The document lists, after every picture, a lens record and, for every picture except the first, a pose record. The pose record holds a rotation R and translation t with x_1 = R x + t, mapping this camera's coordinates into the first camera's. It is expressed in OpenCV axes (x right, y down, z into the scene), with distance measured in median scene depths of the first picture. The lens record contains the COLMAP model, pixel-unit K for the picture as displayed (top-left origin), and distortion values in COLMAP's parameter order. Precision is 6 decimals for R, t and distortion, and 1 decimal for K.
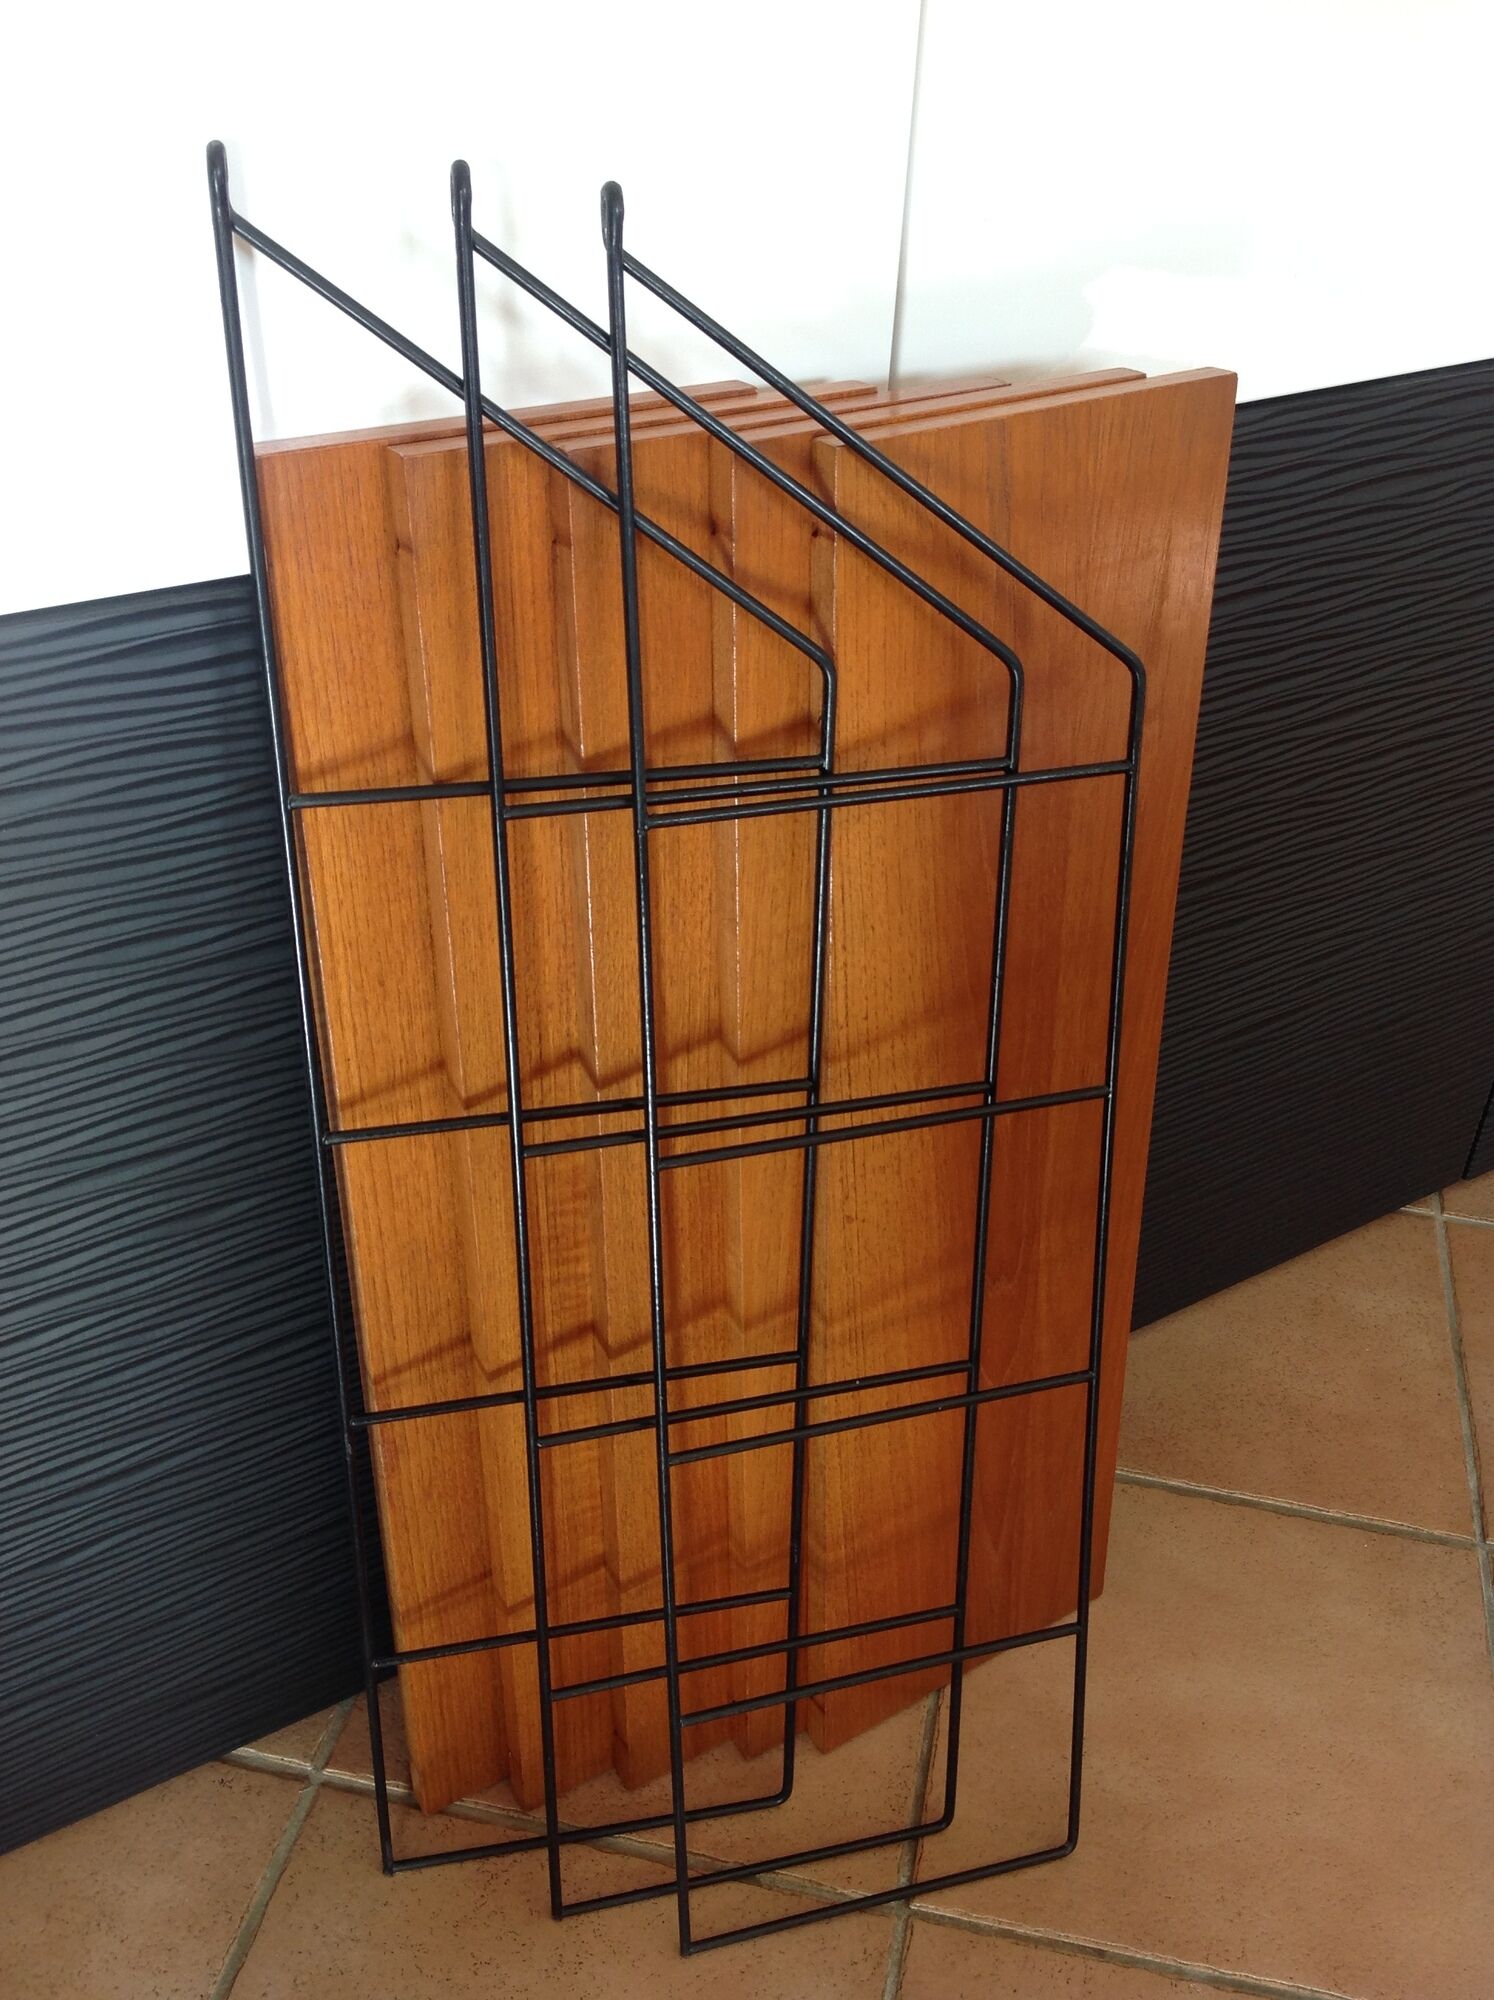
lens RADIAL K [[1968.9, 0, 758.4], [0, 1968.9, 997.6], [0, 0, 1]] dist [0.006427, 0.000000]
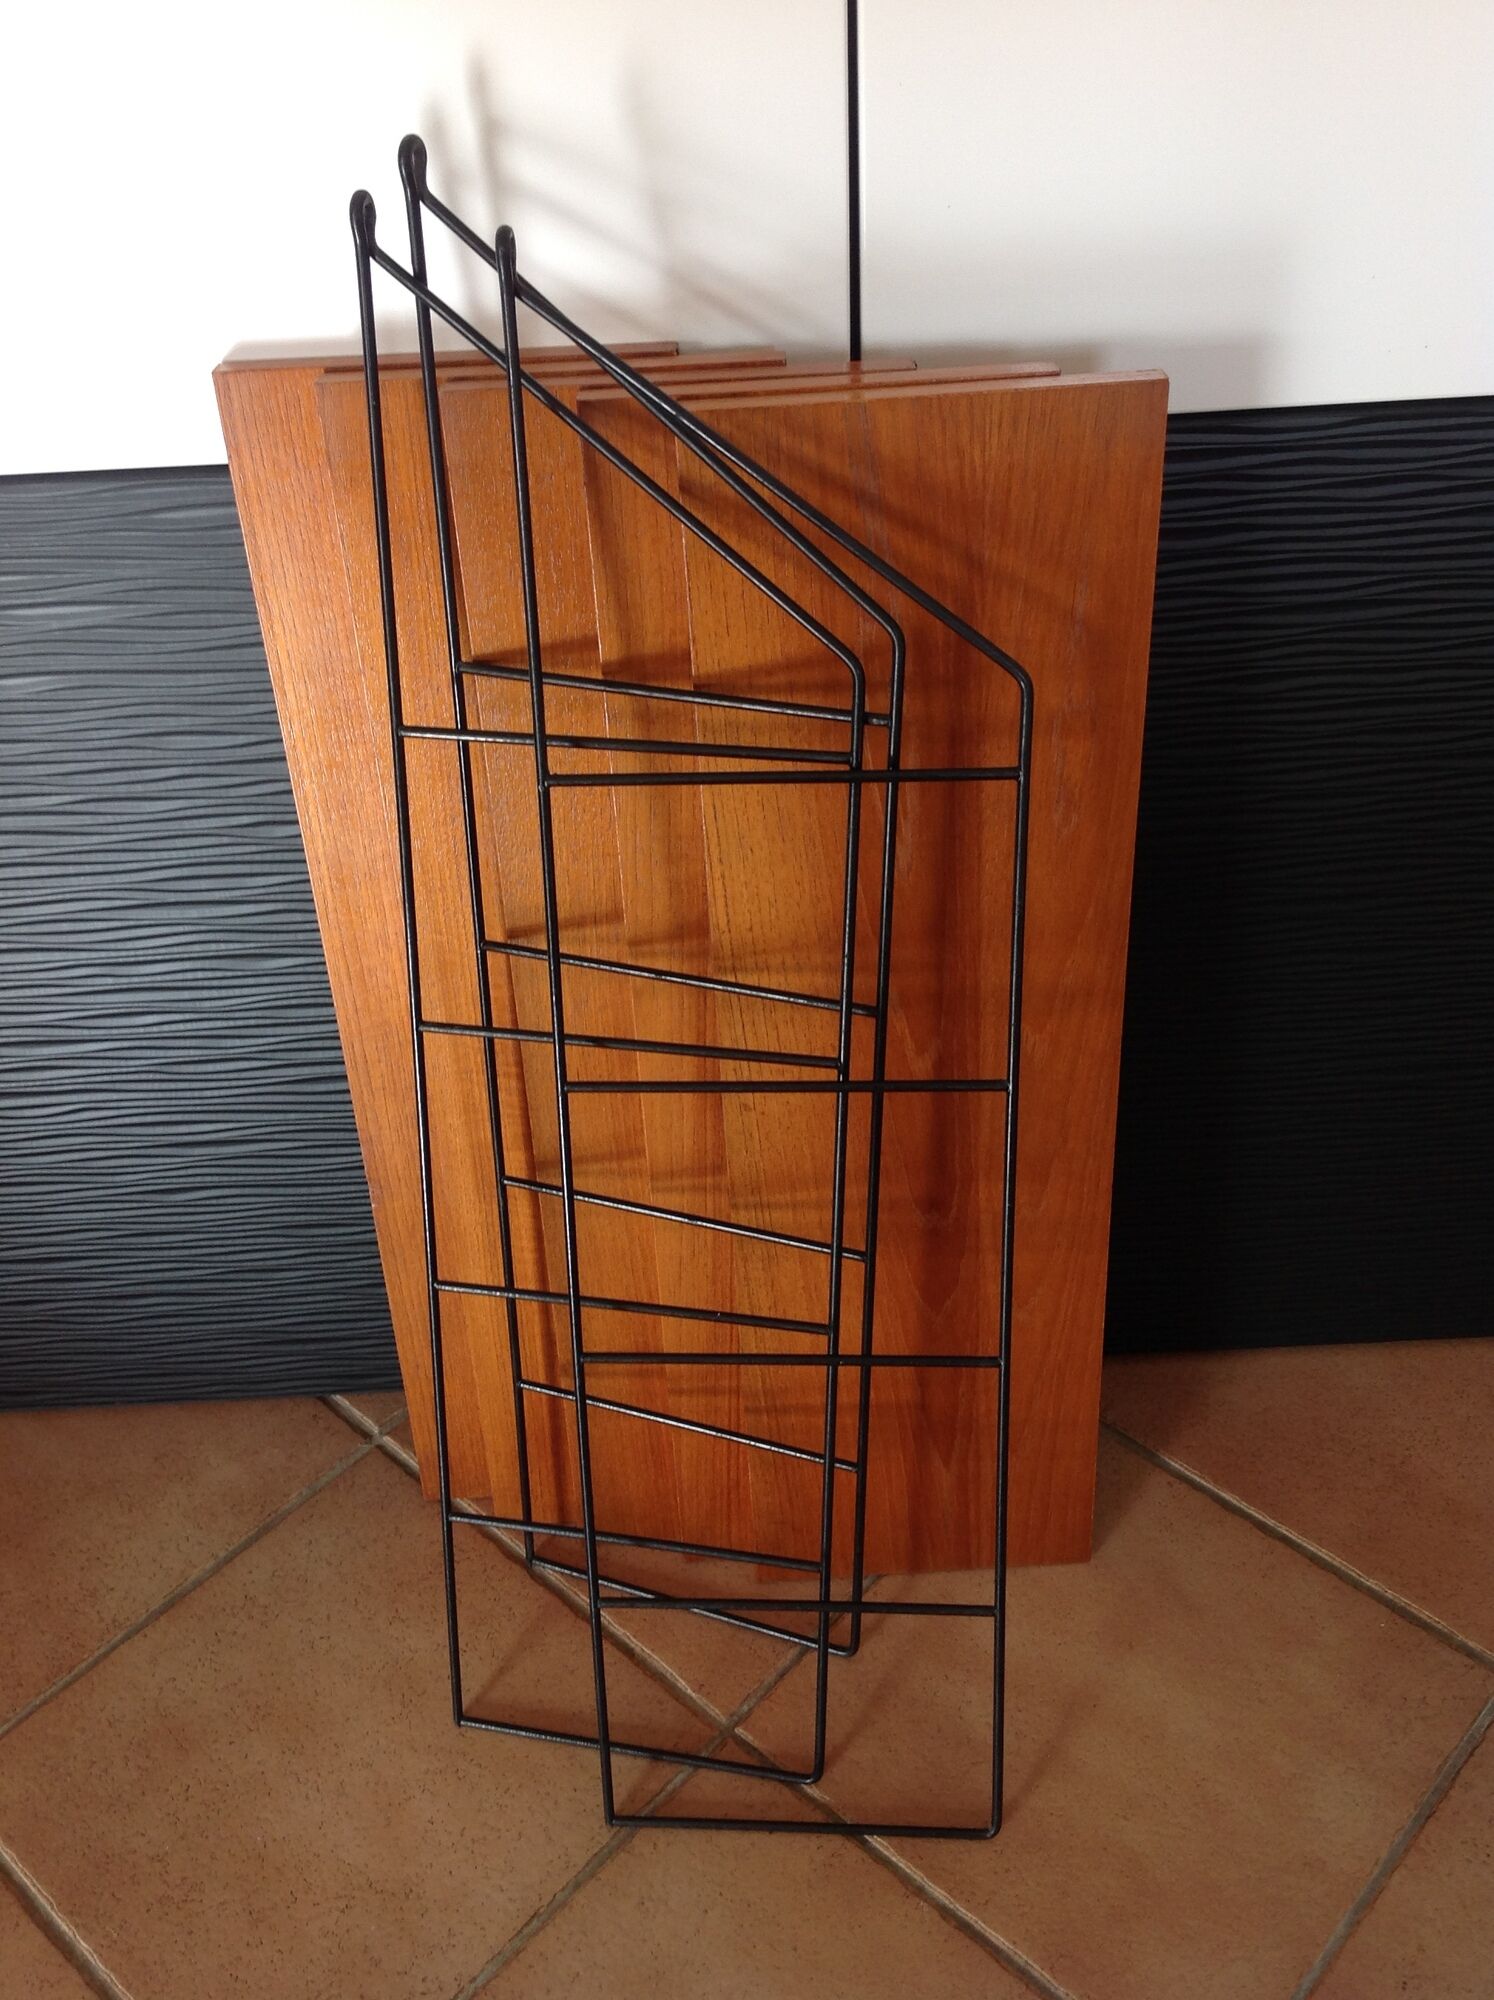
lens RADIAL K [[1968.9, 0, 740.5], [0, 1968.9, 995.1], [0, 0, 1]] dist [0.006427, 0.000000]
pose [[0.851209, 0.247160, -0.462984, 0.573942], [-0.216366, 0.968973, 0.119485, -0.086550], [0.478151, -0.001532, 0.878276, 0.030325]]
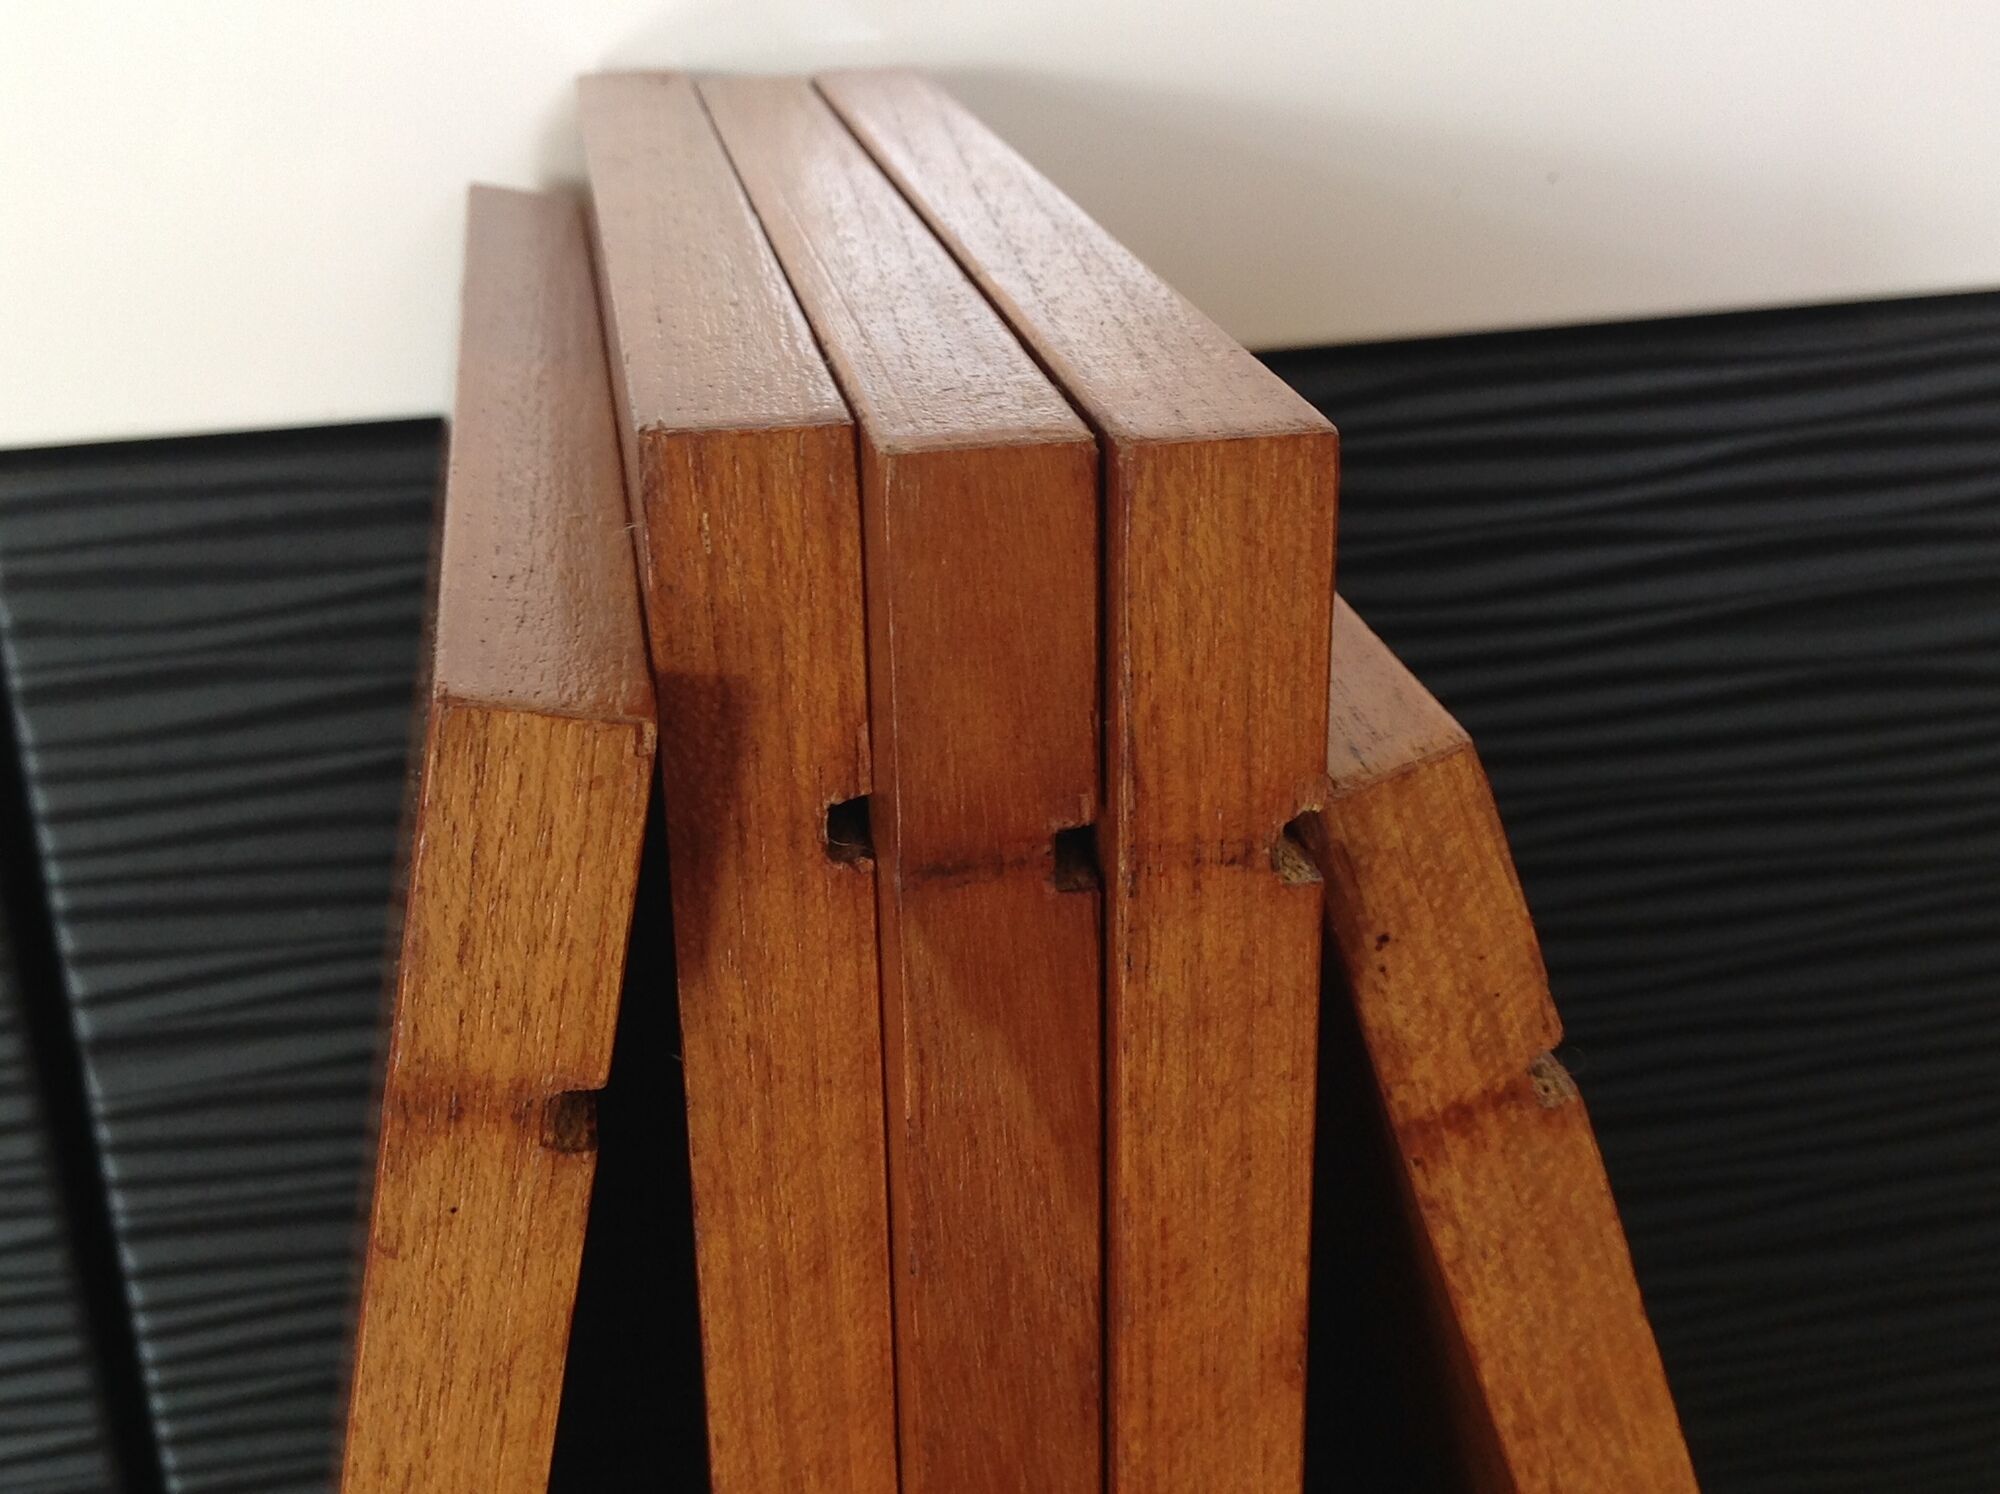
lens RADIAL K [[2482.4, 0, 978.3], [0, 2482.4, 666.3], [0, 0, 1]] dist [0.052804, 0.000000]
pose [[0.922533, 0.061977, -0.380910, 0.406139], [-0.143596, 0.971276, -0.189744, -0.173808], [0.358209, 0.229742, 0.904934, 0.655558]]
